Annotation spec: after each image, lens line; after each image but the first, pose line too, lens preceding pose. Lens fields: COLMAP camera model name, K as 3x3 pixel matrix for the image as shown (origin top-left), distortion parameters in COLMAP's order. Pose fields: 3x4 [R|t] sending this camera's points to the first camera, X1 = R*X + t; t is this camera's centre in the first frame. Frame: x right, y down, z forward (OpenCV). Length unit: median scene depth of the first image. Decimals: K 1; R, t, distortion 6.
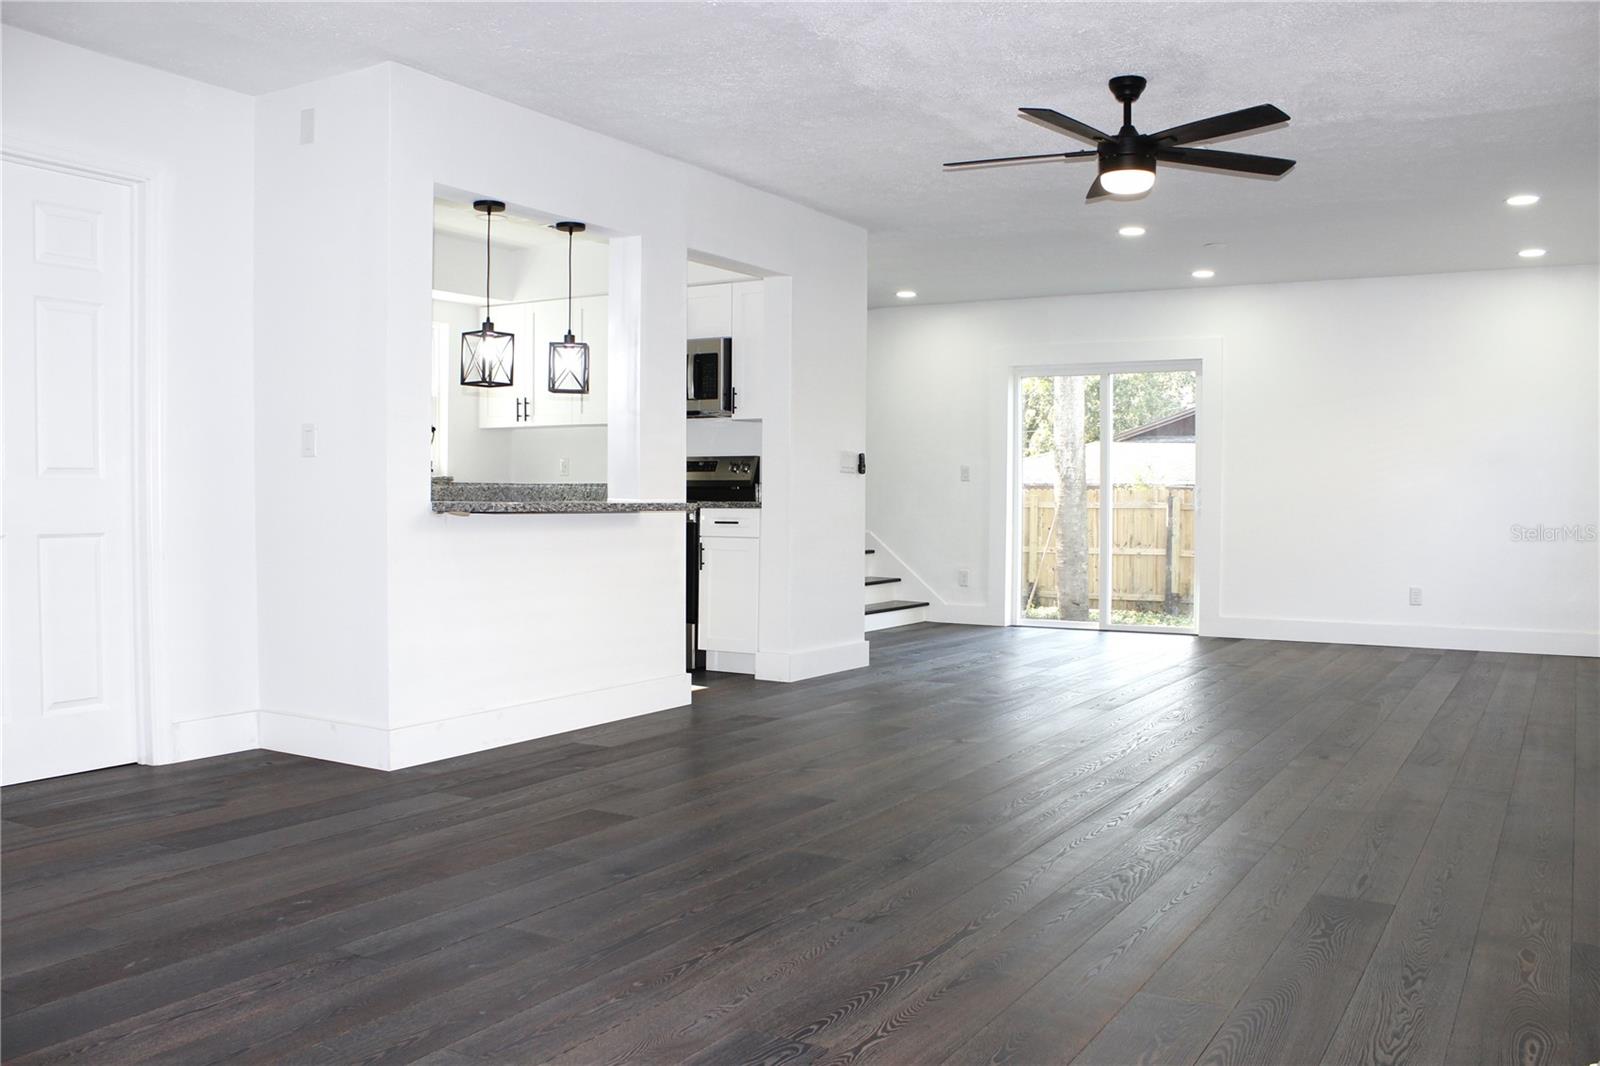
lens RADIAL K [[1332.3, 0, 800.0], [0, 1332.3, 533.0], [0, 0, 1]] dist [-0.177668, 0.161036]
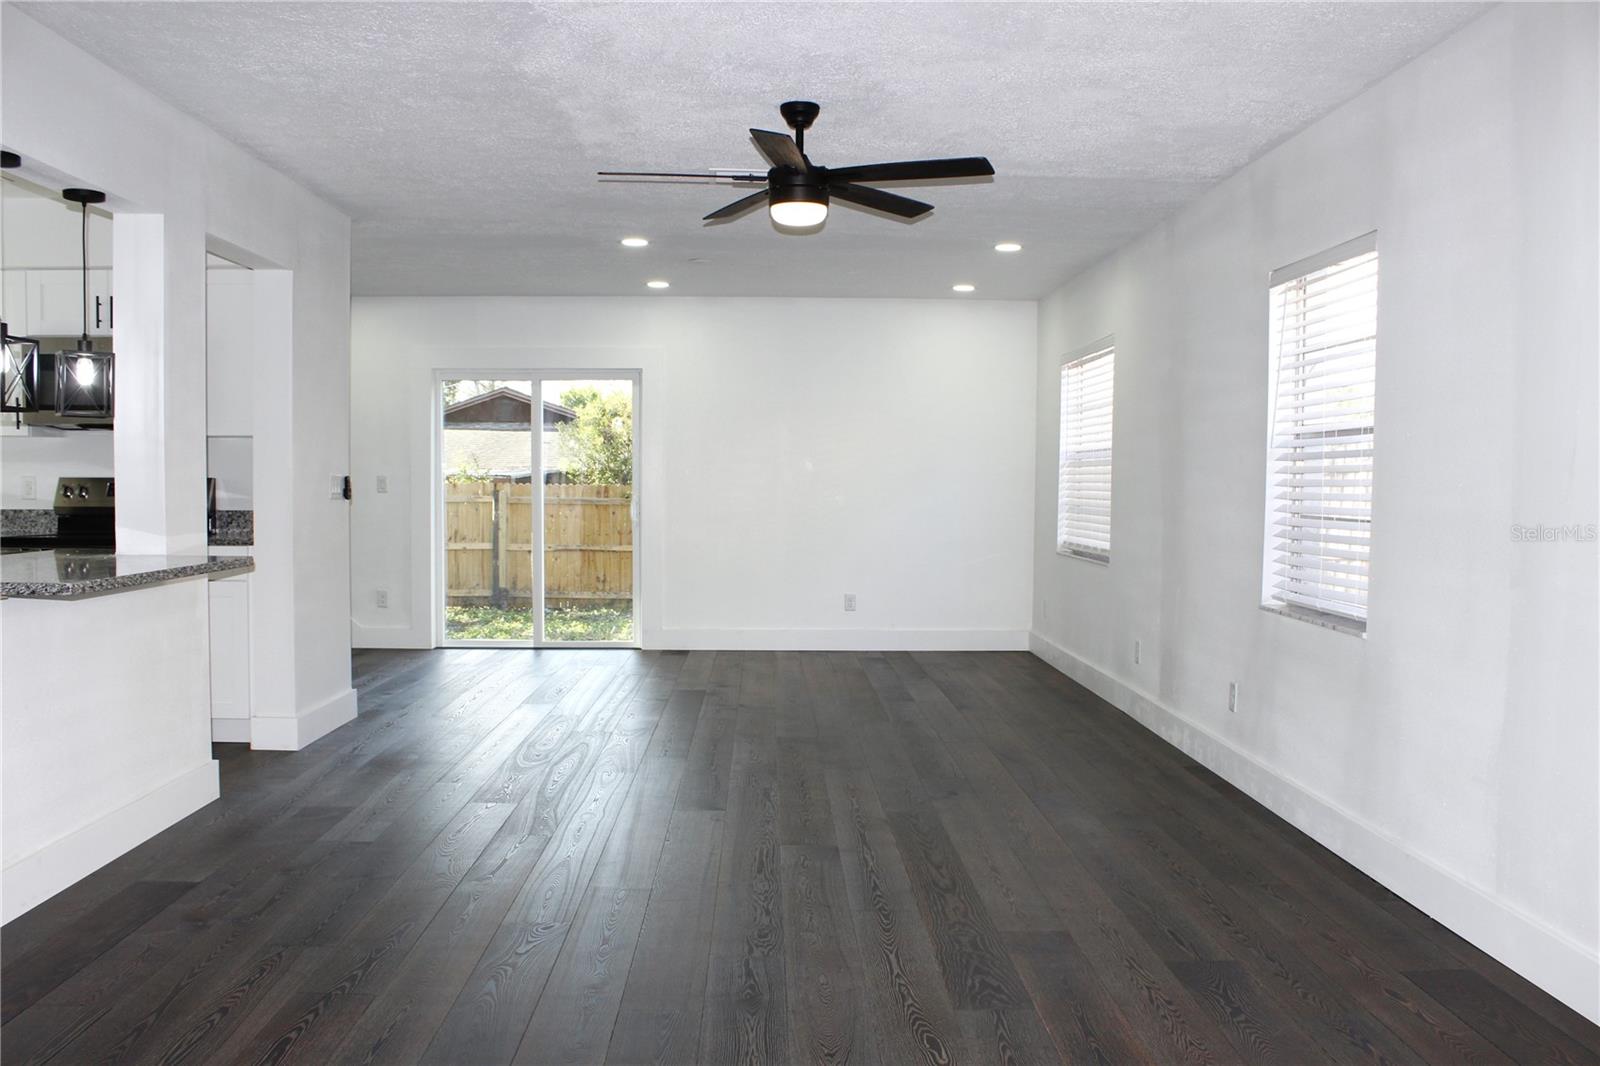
lens RADIAL K [[1332.3, 0, 800.0], [0, 1332.3, 533.0], [0, 0, 1]] dist [-0.177668, 0.161036]
pose [[0.844382, -0.022158, 0.535283, -0.161899], [0.013347, 0.999704, 0.020328, -0.035772], [-0.535575, -0.010020, 0.844428, 0.118662]]
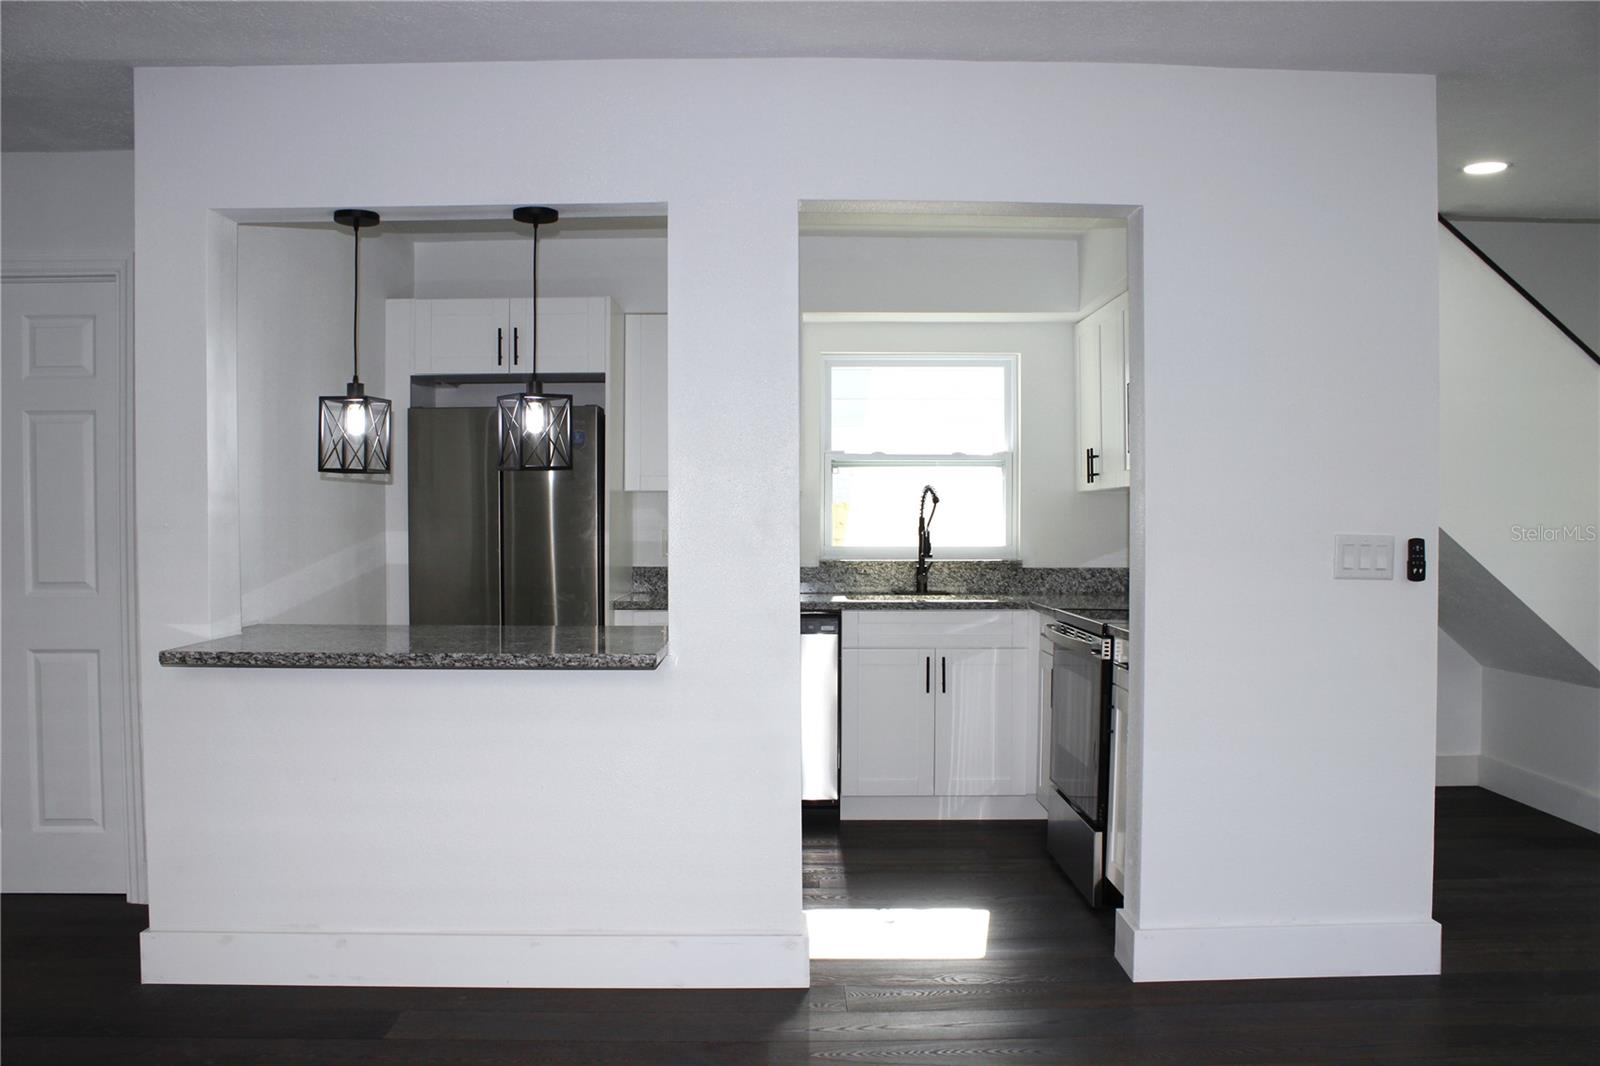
lens RADIAL K [[1271.3, 0, 802.5], [0, 1271.3, 562.7], [0, 0, 1]] dist [-0.173781, 0.129104]
pose [[0.540356, 0.017322, -0.841258, 0.299268], [-0.021678, 0.999743, 0.006661, -0.049009], [0.841157, 0.014638, 0.540593, 0.572696]]
